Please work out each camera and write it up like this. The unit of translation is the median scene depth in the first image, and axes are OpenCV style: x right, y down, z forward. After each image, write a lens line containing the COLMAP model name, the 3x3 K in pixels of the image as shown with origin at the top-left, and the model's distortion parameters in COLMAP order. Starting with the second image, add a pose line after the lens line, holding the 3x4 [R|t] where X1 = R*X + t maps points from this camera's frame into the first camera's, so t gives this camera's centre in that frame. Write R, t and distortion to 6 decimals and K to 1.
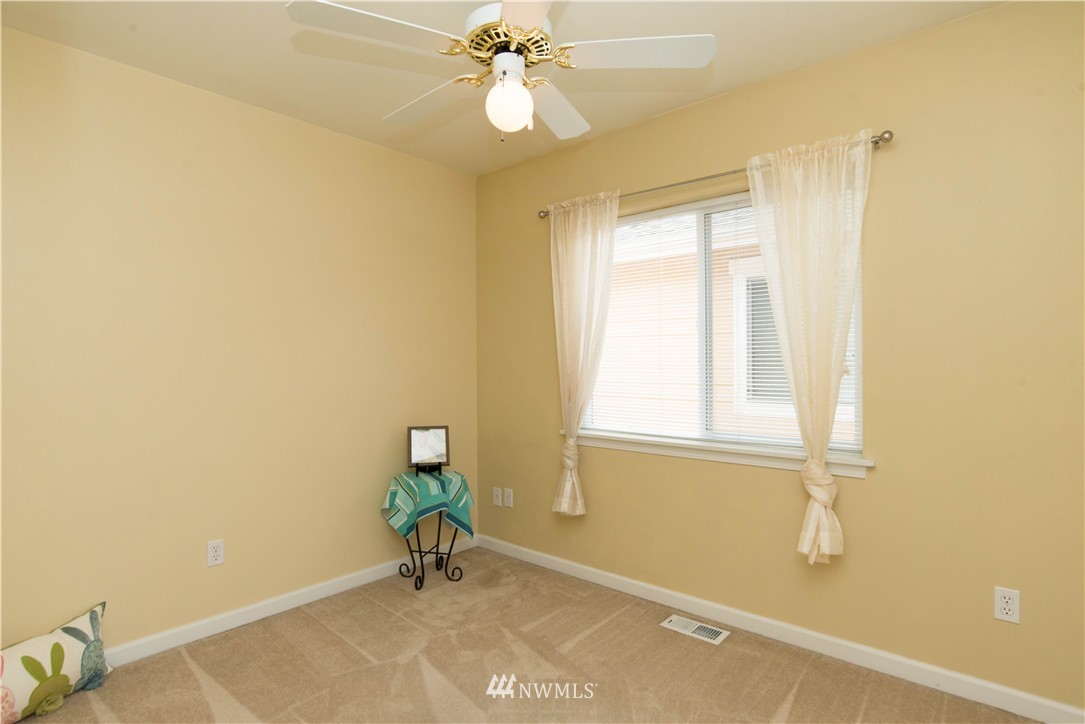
lens RADIAL K [[552.0, 0, 548.8], [0, 552.0, 360.8], [0, 0, 1]] dist [-0.062240, 0.028635]
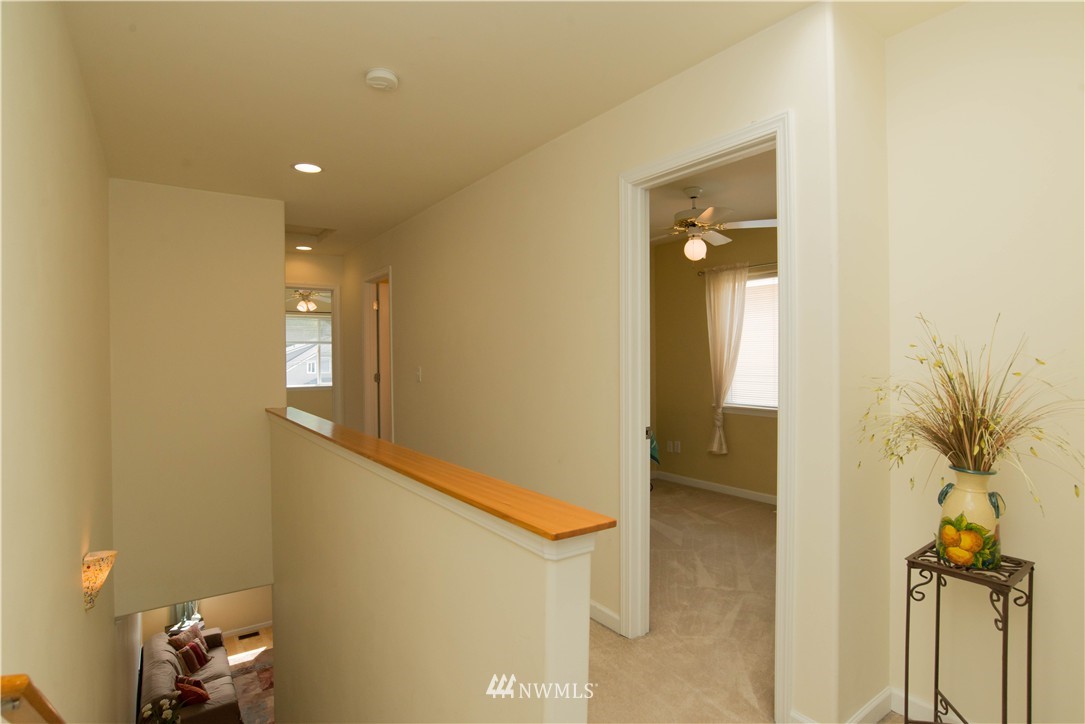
lens RADIAL K [[552.0, 0, 548.8], [0, 552.0, 360.8], [0, 0, 1]] dist [-0.062240, 0.028635]
pose [[0.972924, 0.000480, -0.231126, -0.079721], [0.002370, 0.999925, 0.012050, -0.028657], [0.231114, -0.012272, 0.972849, -0.764006]]
